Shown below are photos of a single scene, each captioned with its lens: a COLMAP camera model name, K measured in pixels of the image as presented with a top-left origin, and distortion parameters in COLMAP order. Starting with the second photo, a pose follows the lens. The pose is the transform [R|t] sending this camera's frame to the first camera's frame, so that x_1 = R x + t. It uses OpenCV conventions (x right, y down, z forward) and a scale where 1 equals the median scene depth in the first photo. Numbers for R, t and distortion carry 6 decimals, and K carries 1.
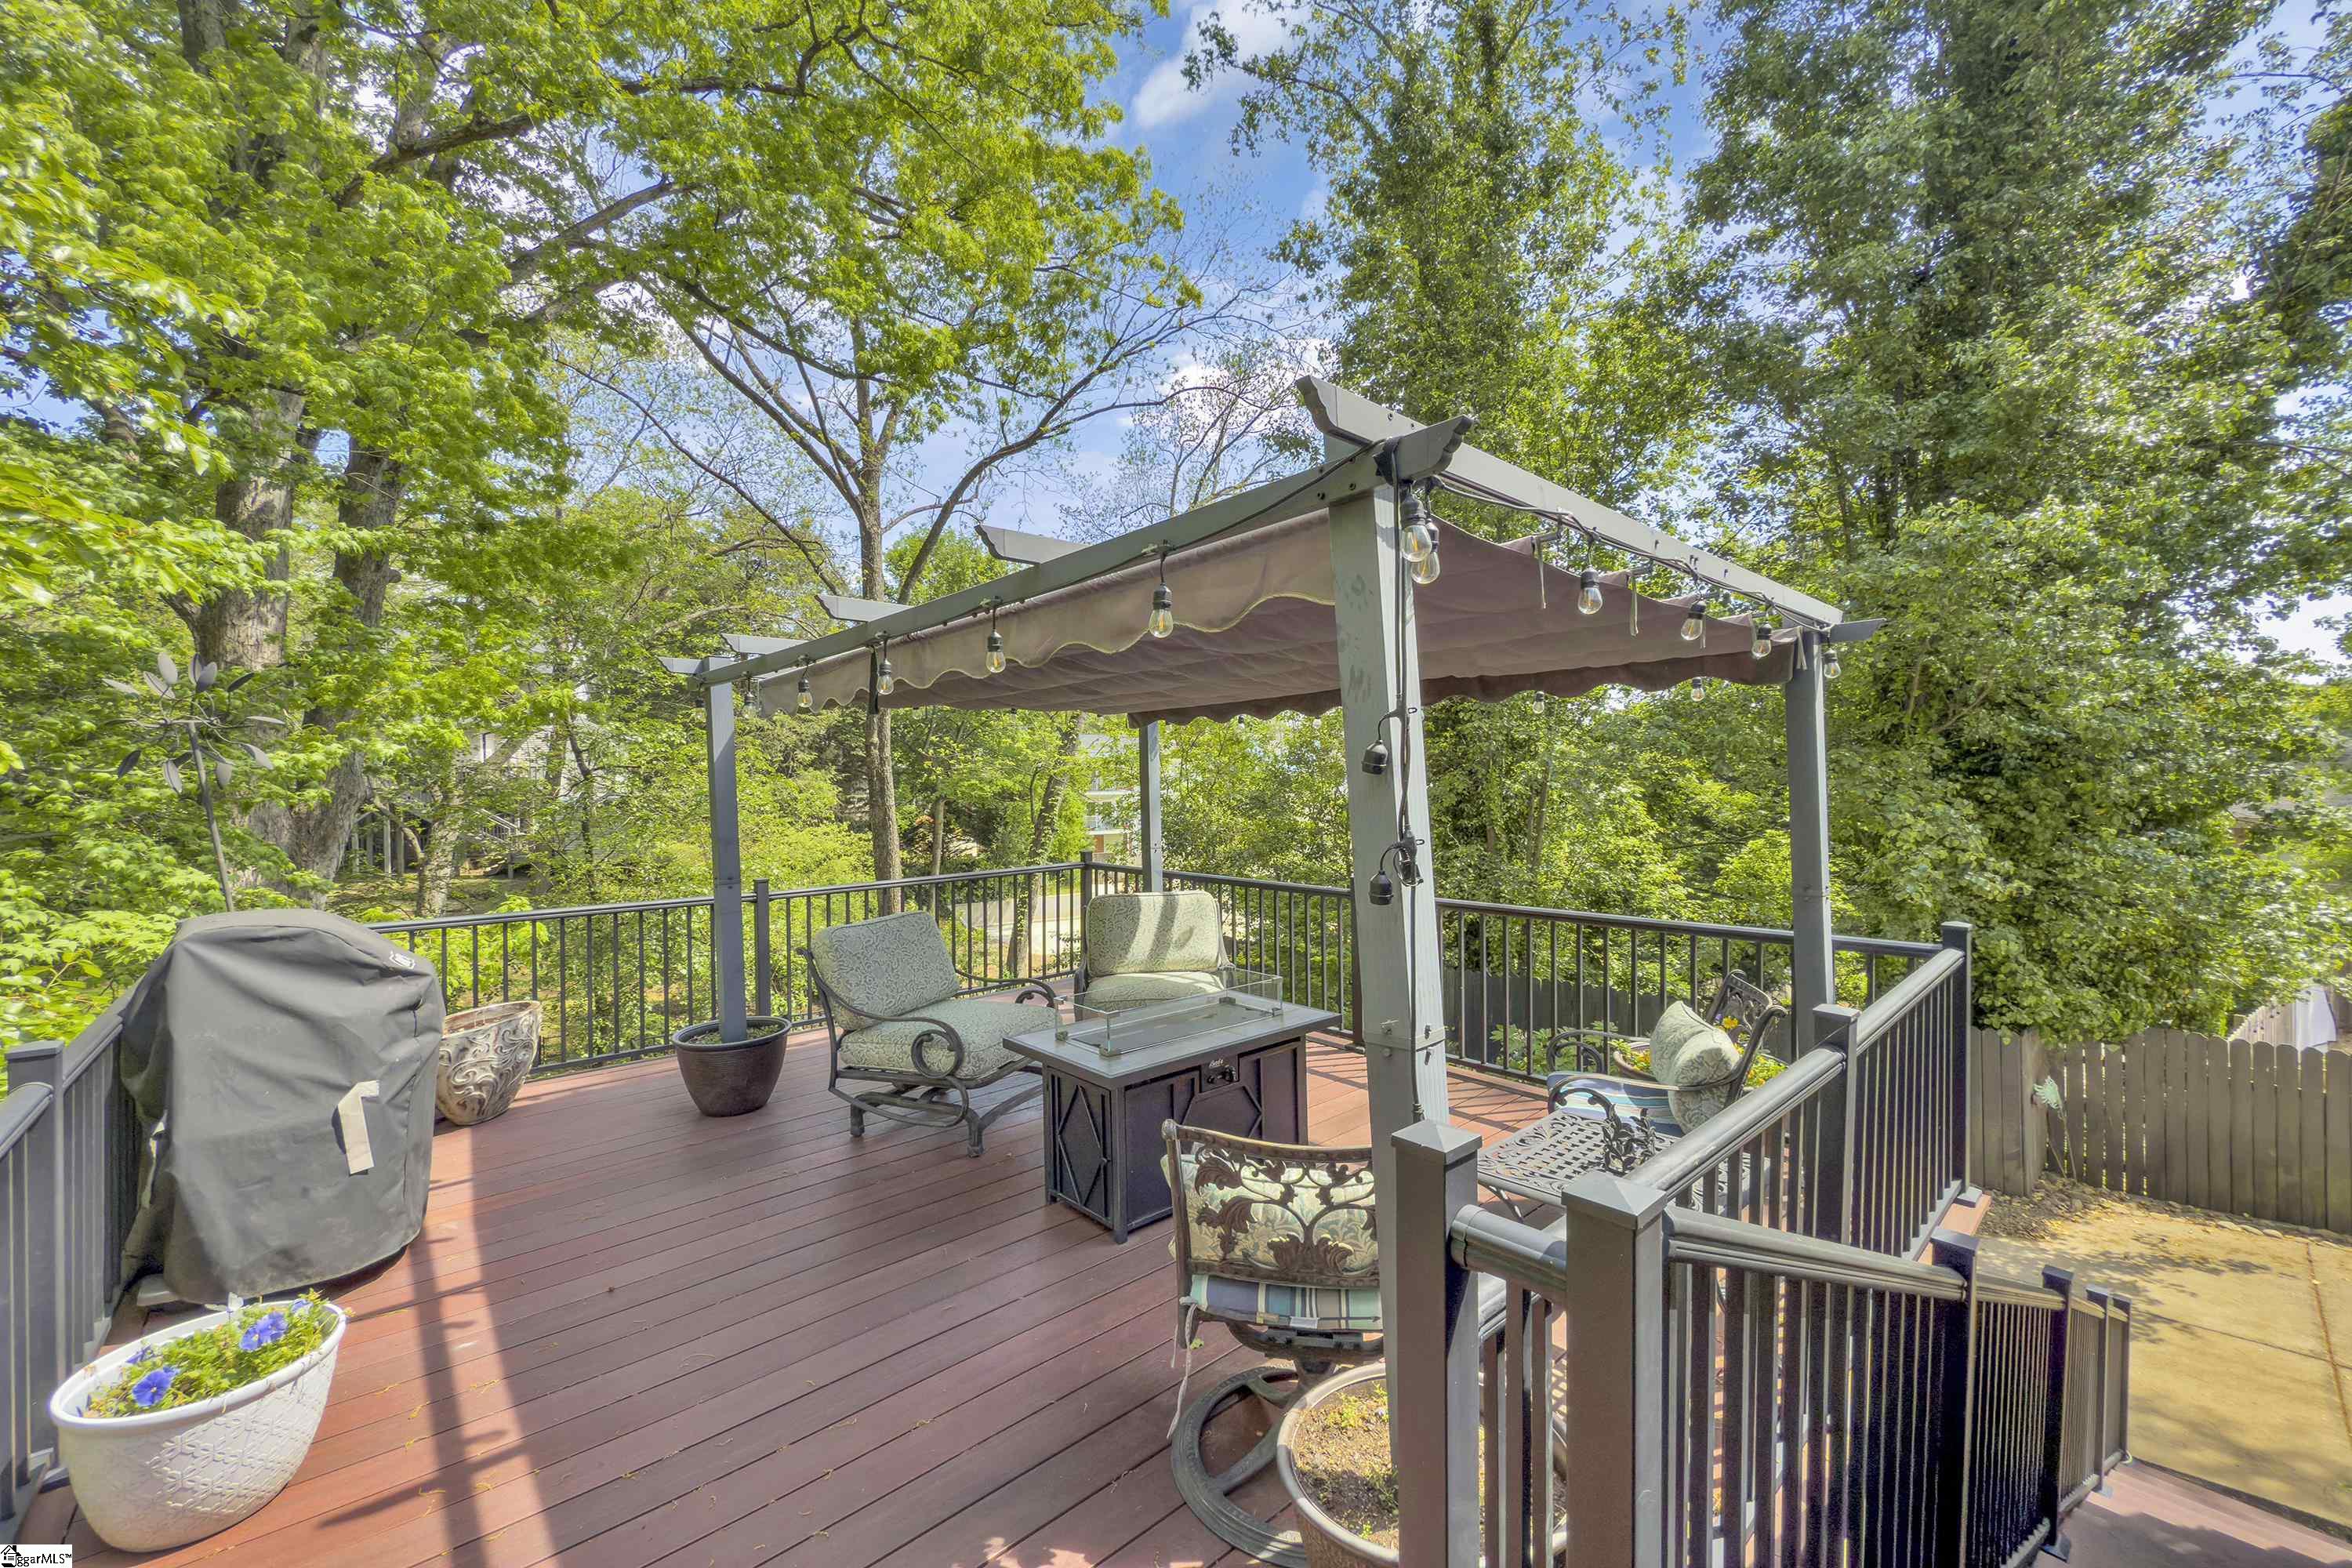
lens RADIAL K [[927.5, 0, 1174.4], [0, 927.5, 798.5], [0, 0, 1]] dist [-0.015065, 0.000032]
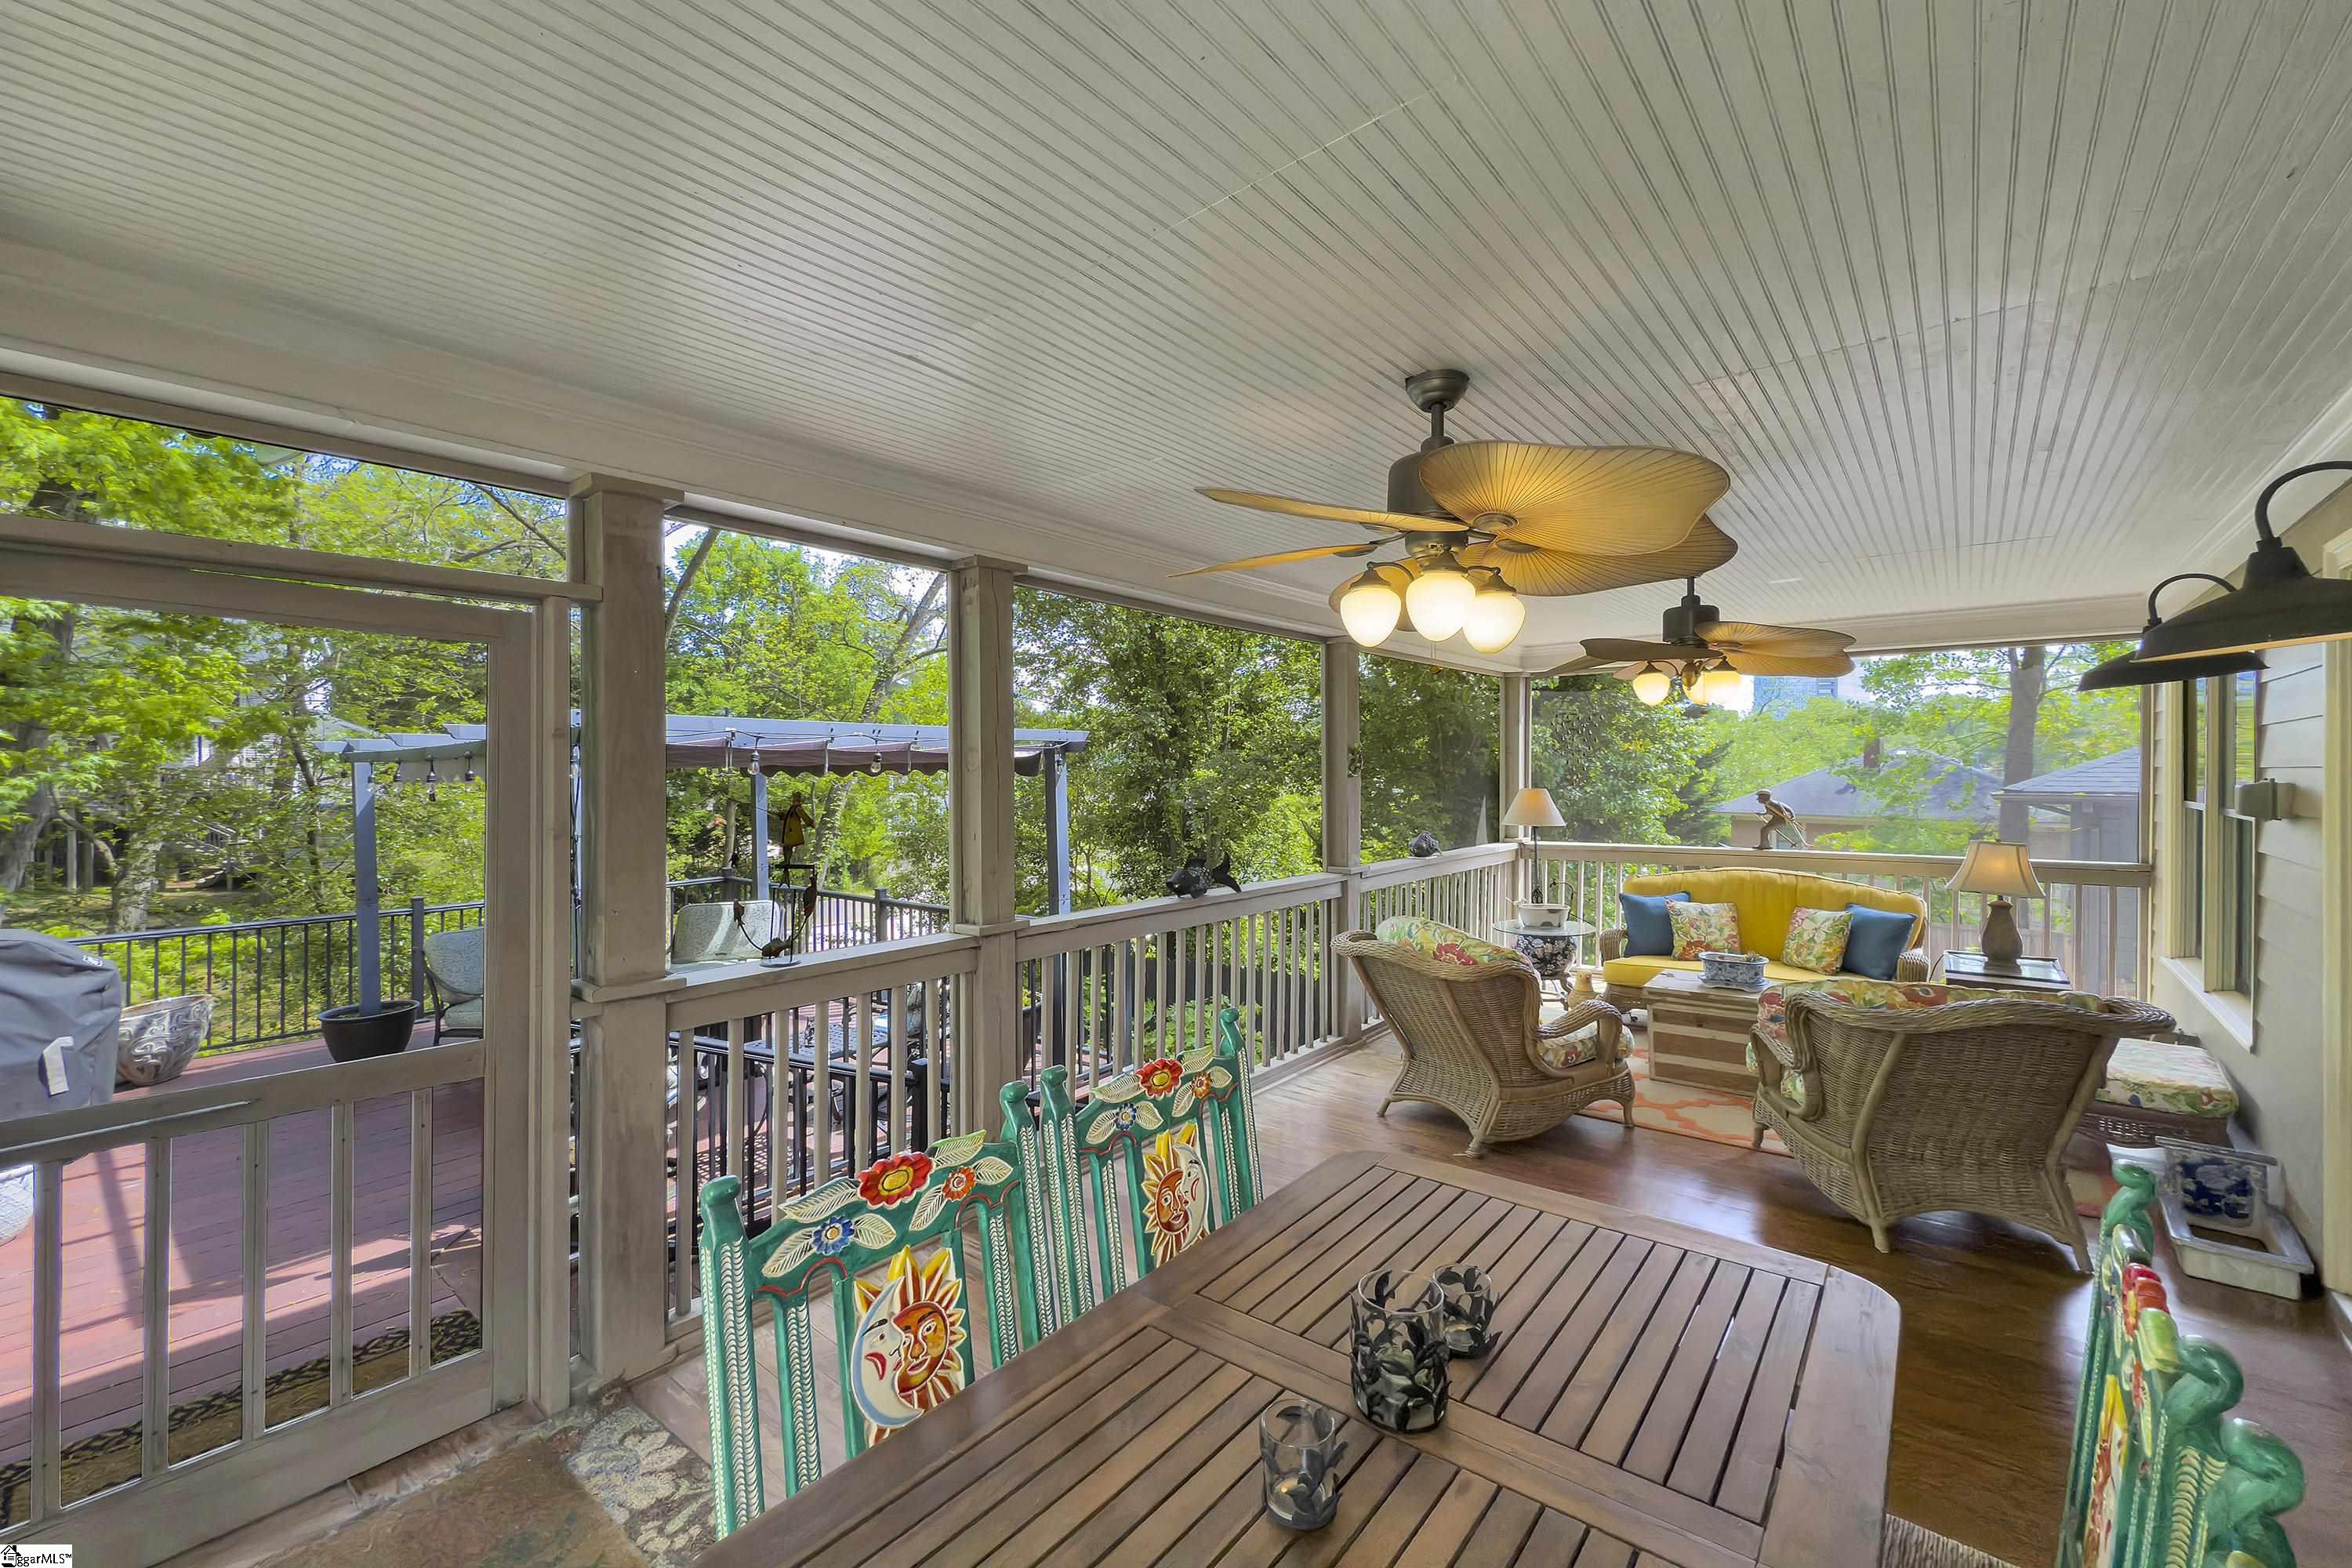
lens RADIAL K [[927.5, 0, 1176.3], [0, 927.5, 777.0], [0, 0, 1]] dist [-0.015065, 0.000032]
pose [[0.984862, 0.001693, 0.173332, 0.457649], [0.001605, 0.999820, -0.018887, -0.066875], [-0.173333, 0.018879, 0.984682, -0.547431]]
